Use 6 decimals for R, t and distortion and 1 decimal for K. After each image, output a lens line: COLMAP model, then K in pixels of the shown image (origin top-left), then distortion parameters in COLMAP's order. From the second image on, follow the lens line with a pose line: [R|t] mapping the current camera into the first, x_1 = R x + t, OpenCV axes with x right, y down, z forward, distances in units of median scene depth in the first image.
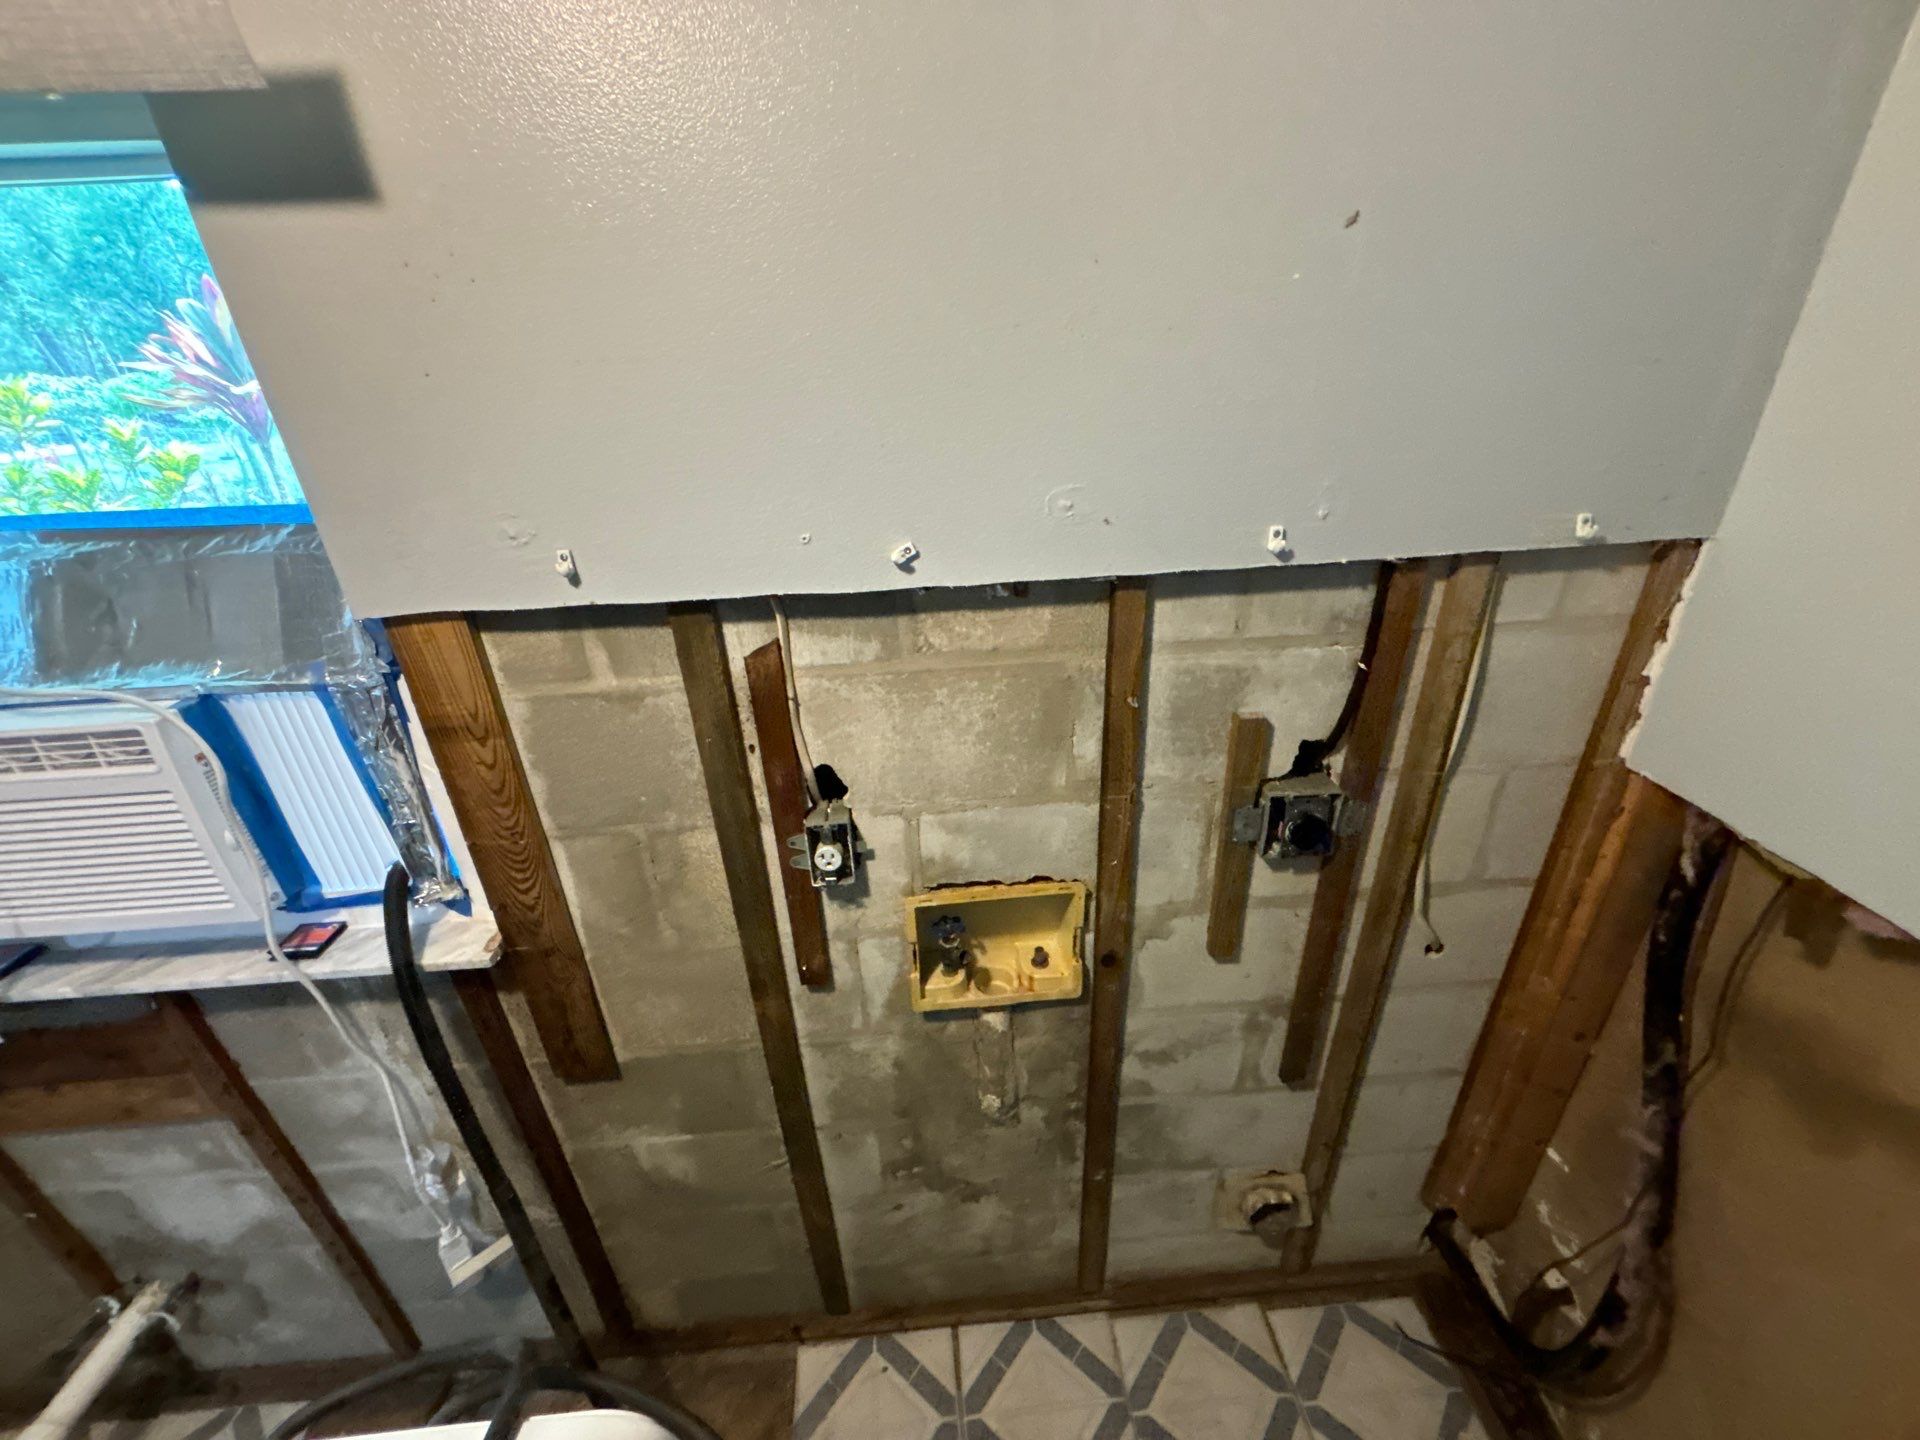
lens RADIAL K [[758.3, 0, 962.7], [0, 758.3, 727.7], [0, 0, 1]] dist [-0.001877, -0.001602]
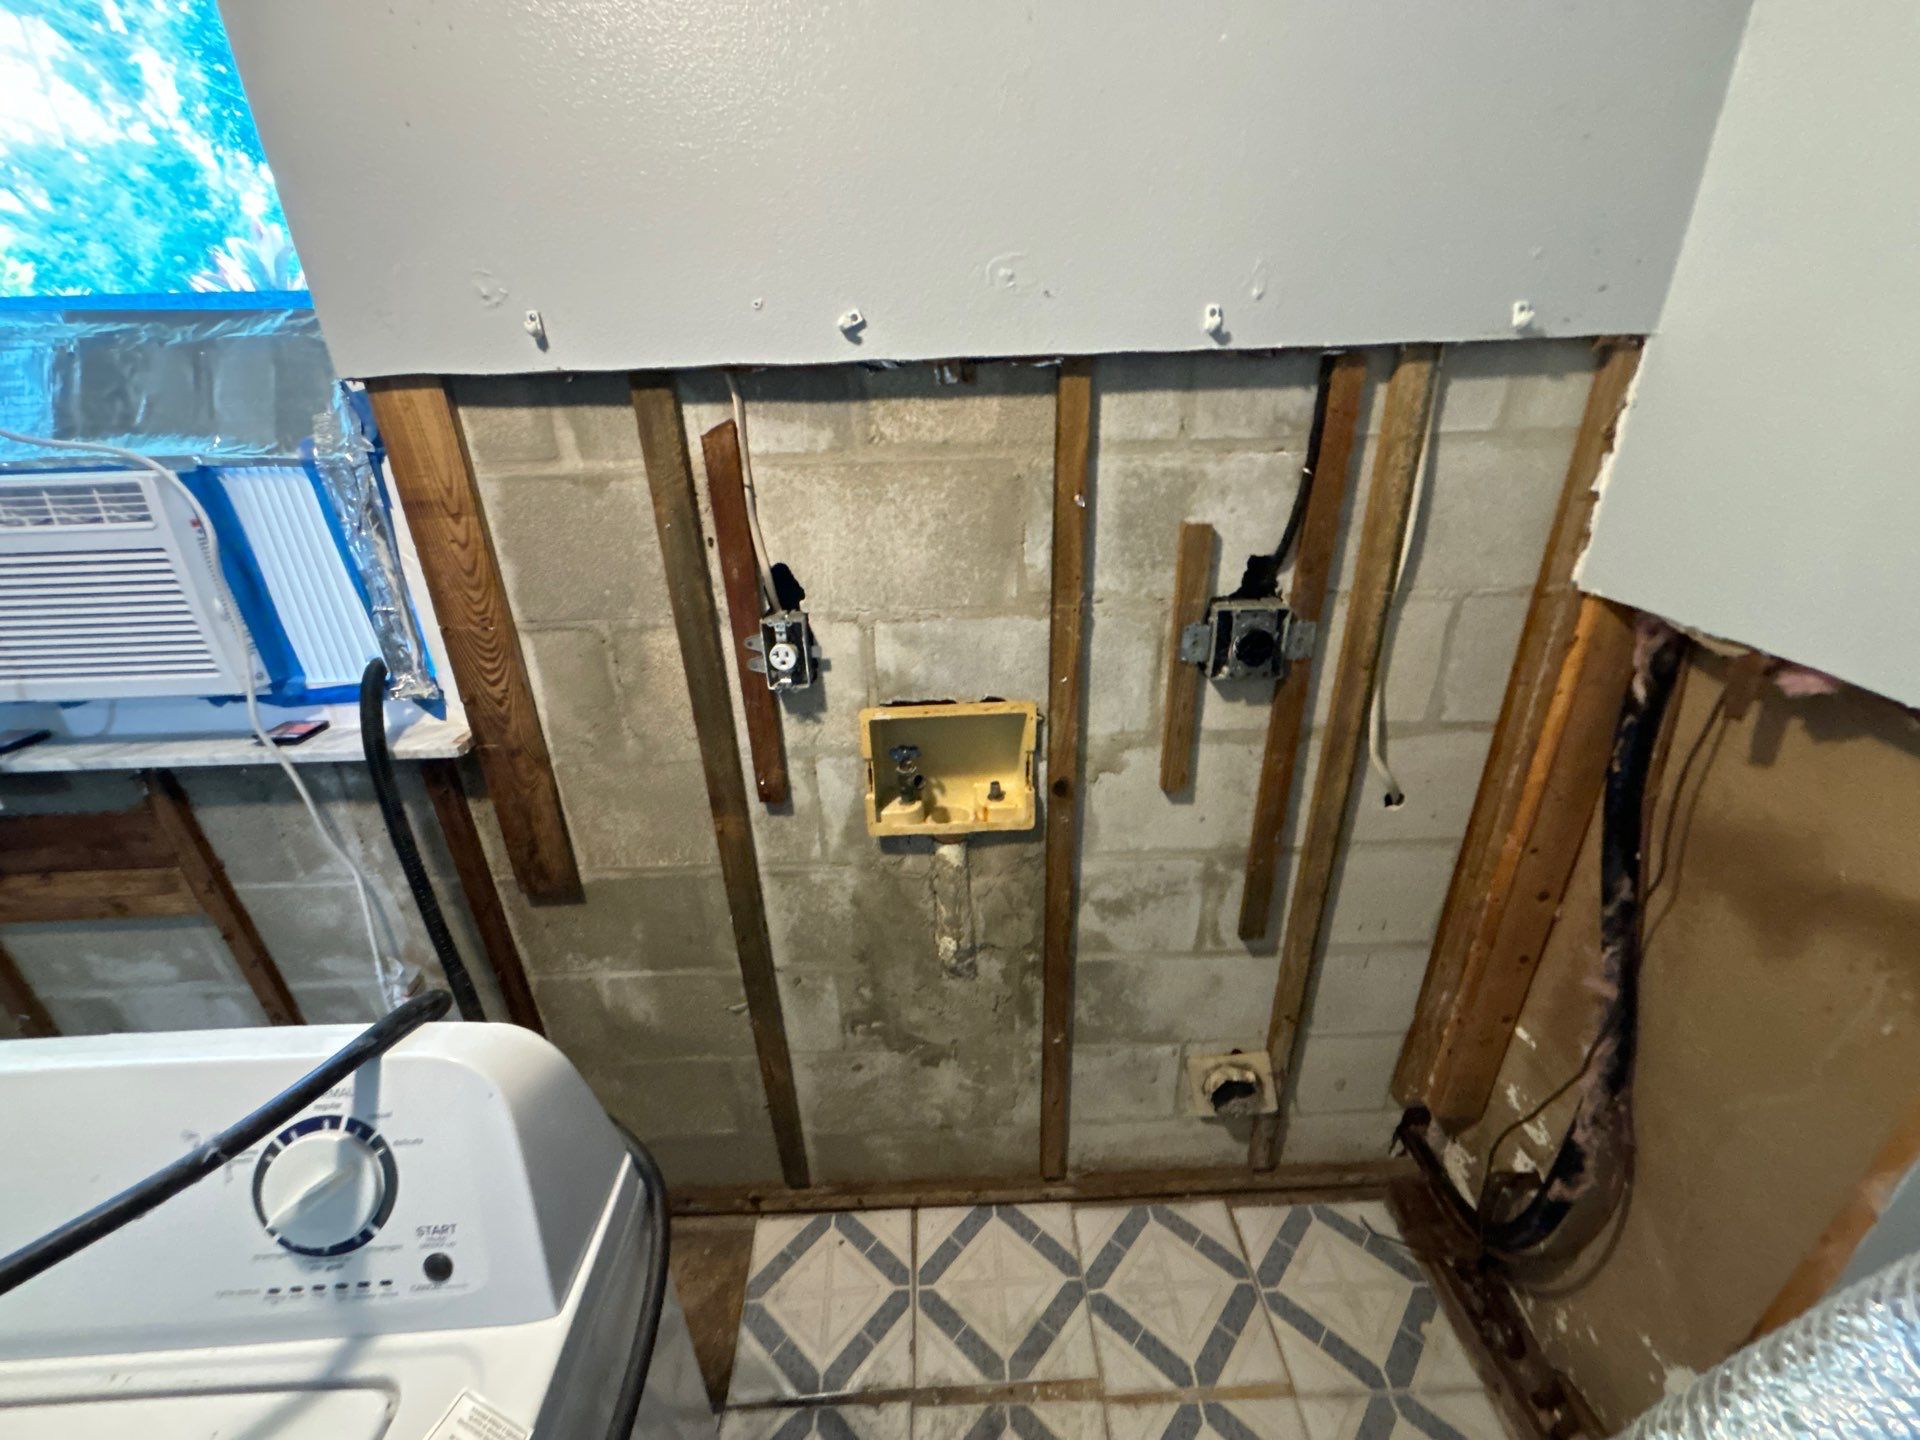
lens RADIAL K [[758.3, 0, 954.4], [0, 758.3, 704.3], [0, 0, 1]] dist [-0.001877, -0.001602]
pose [[0.999067, 0.028400, -0.032535, 0.083773], [-0.029351, 0.999144, -0.029148, 0.238158], [0.031679, 0.030076, 0.999045, -0.019127]]
